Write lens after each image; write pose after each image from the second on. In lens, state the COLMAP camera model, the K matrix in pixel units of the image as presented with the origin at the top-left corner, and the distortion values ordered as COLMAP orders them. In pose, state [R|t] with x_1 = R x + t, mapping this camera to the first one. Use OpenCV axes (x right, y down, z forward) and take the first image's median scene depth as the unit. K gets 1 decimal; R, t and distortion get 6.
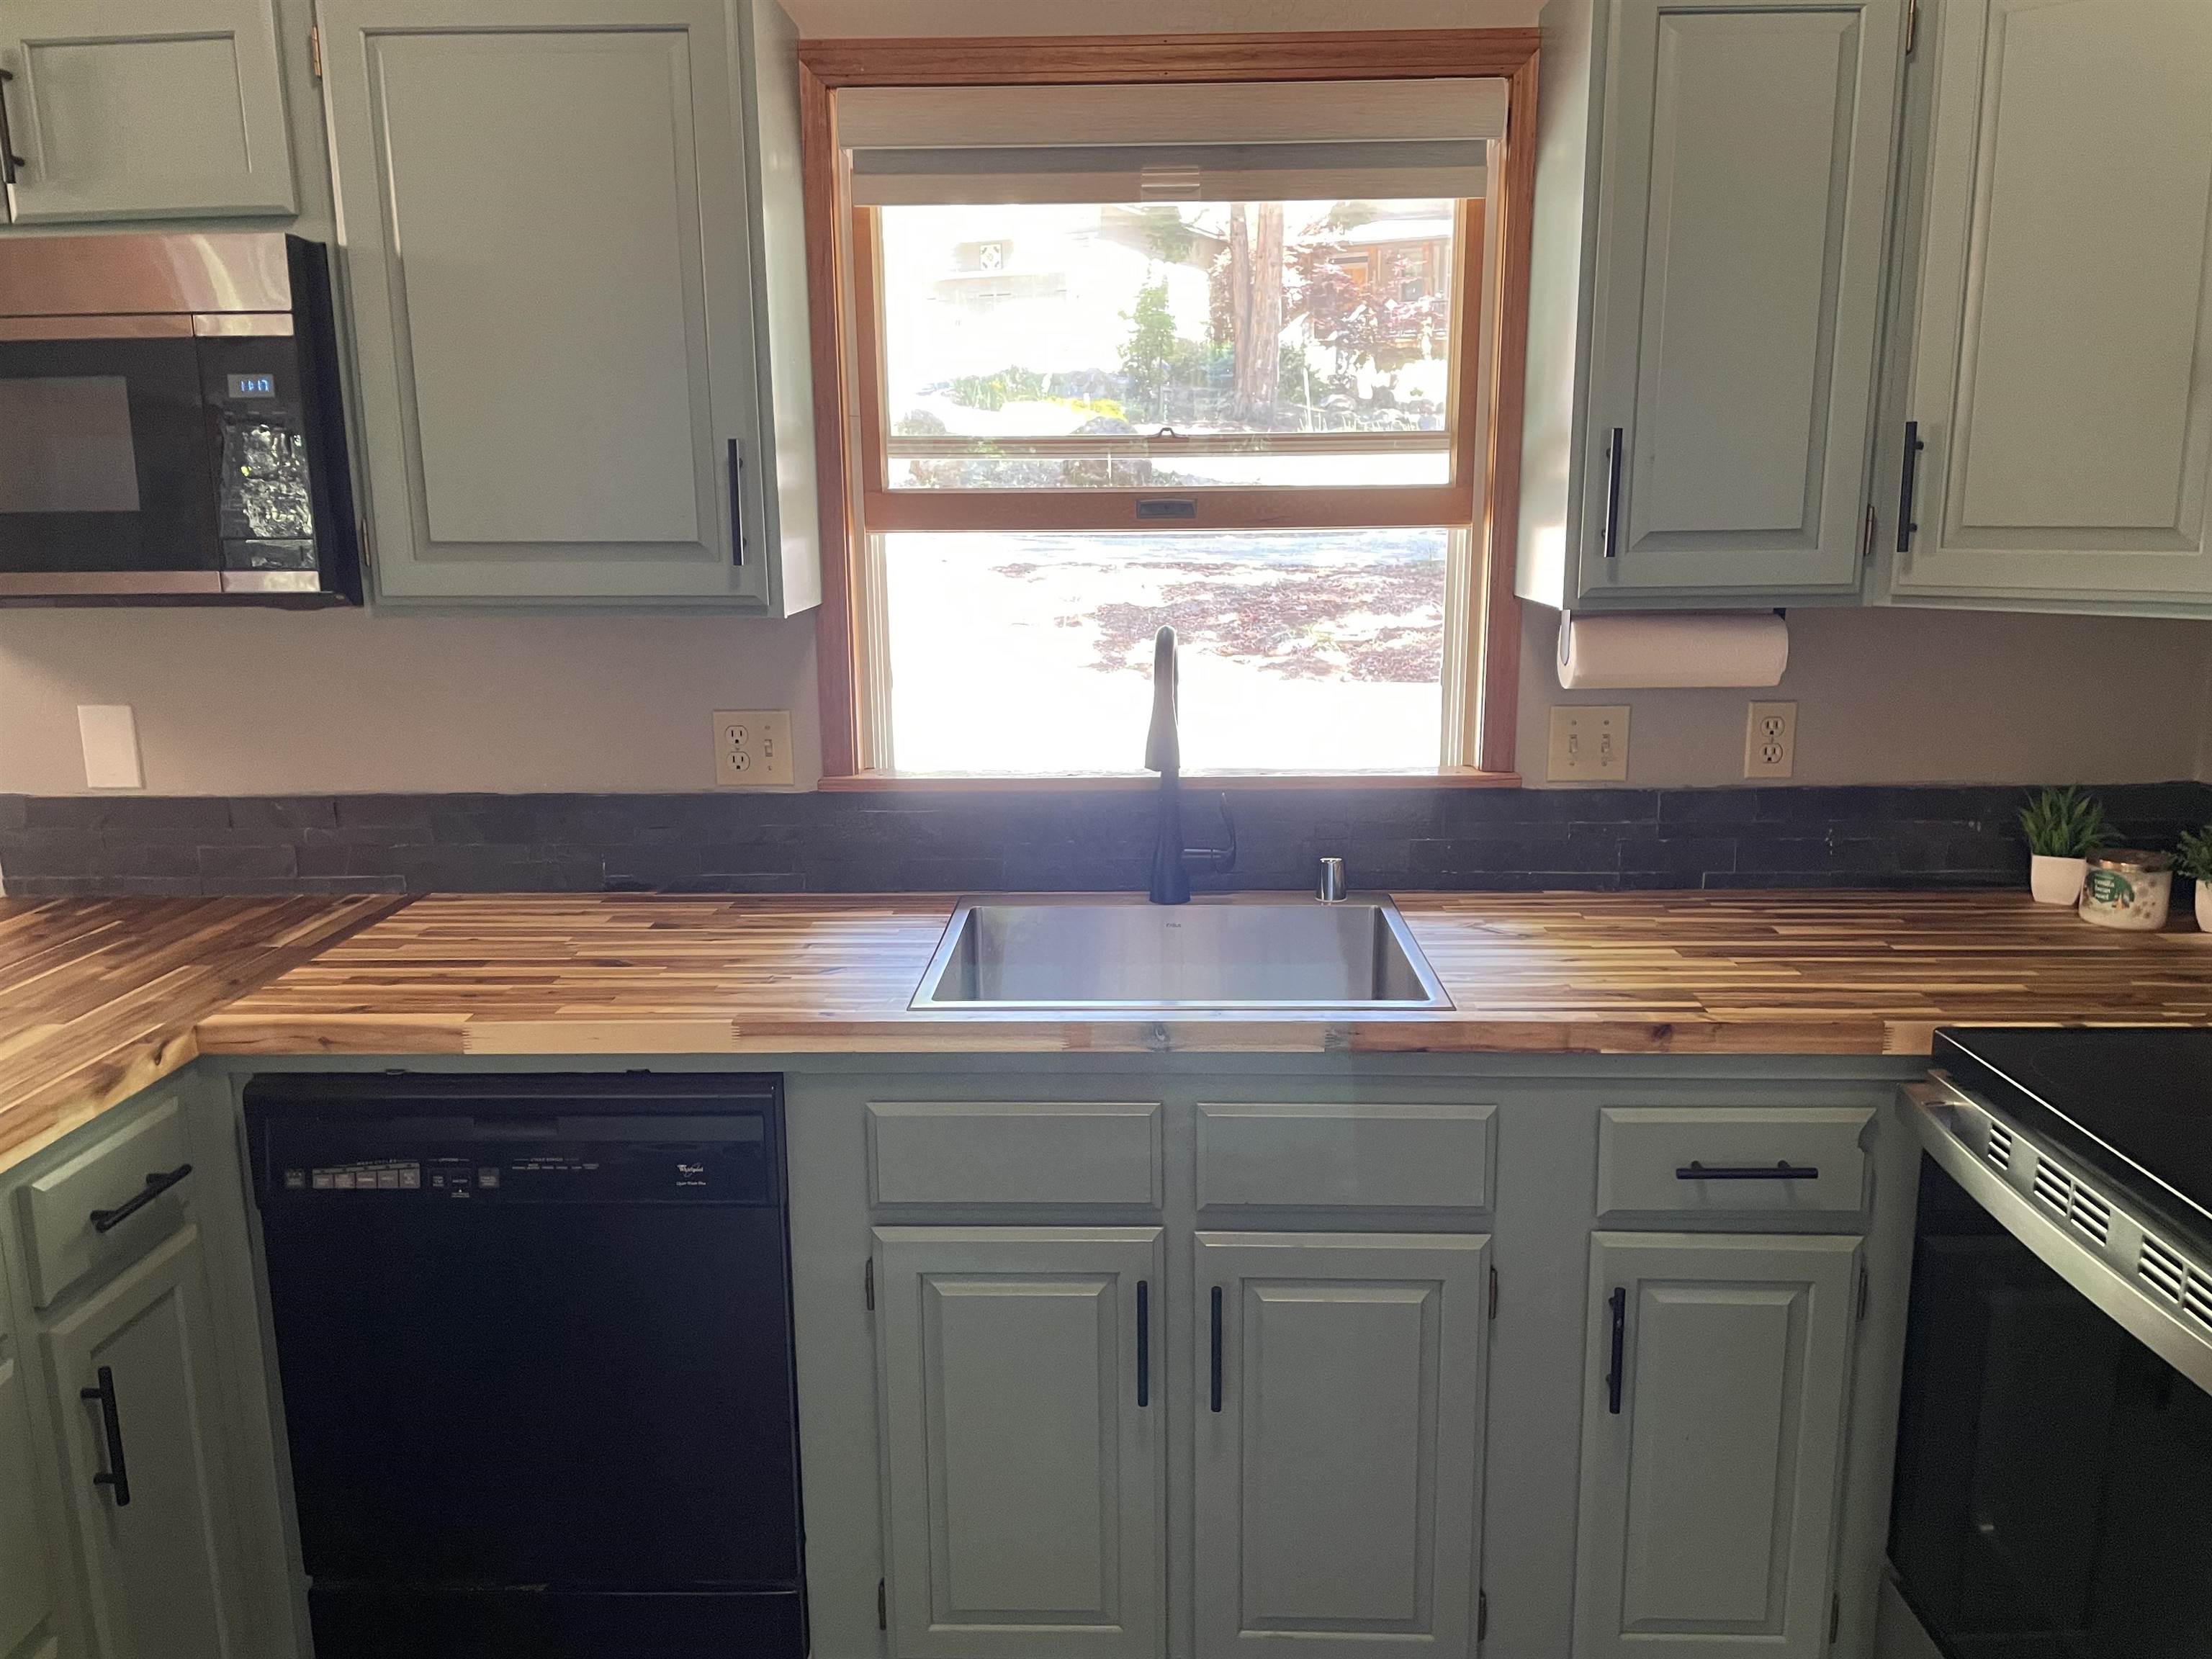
lens RADIAL K [[1685.1, 0, 1106.0], [0, 1685.1, 829.5], [0, 0, 1]] dist [0.090981, -0.127777]
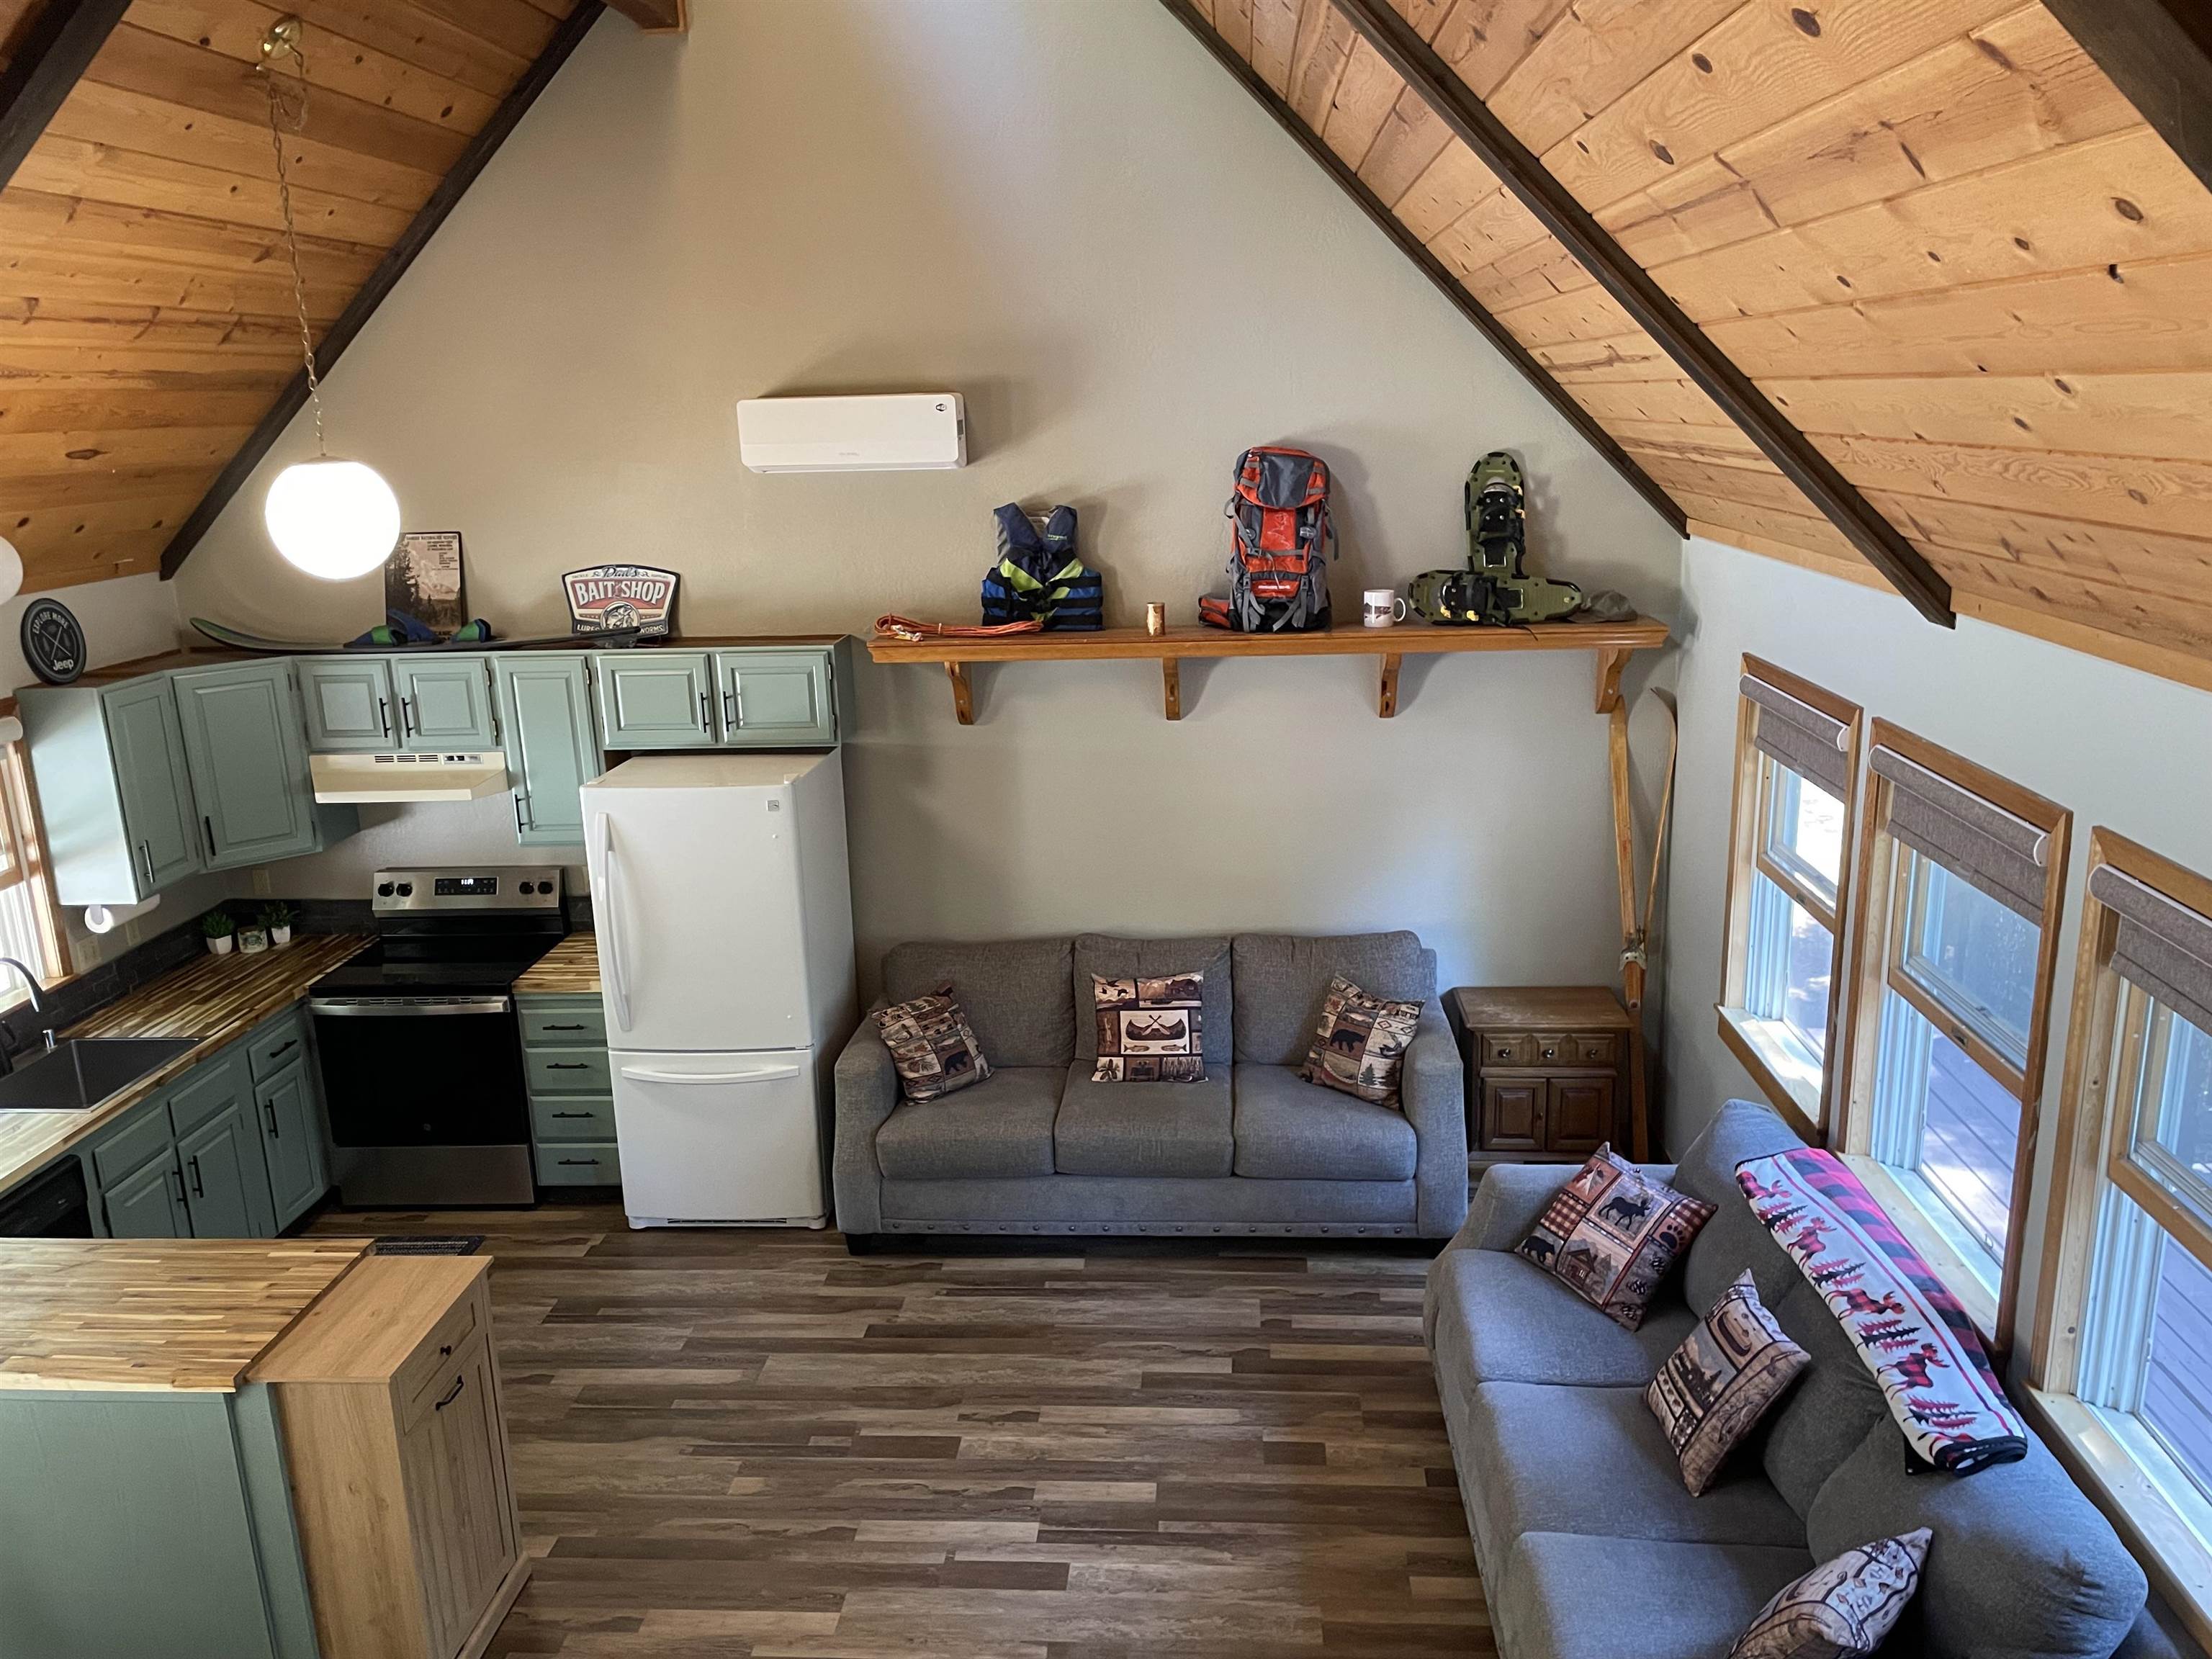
lens RADIAL K [[1685.1, 0, 1106.0], [0, 1685.1, 829.5], [0, 0, 1]] dist [0.090981, -0.127777]
pose [[0.051129, -0.241042, 0.969167, -2.357619], [0.230833, 0.947011, 0.223354, -0.508818], [-0.971649, 0.212296, 0.104060, -0.865494]]
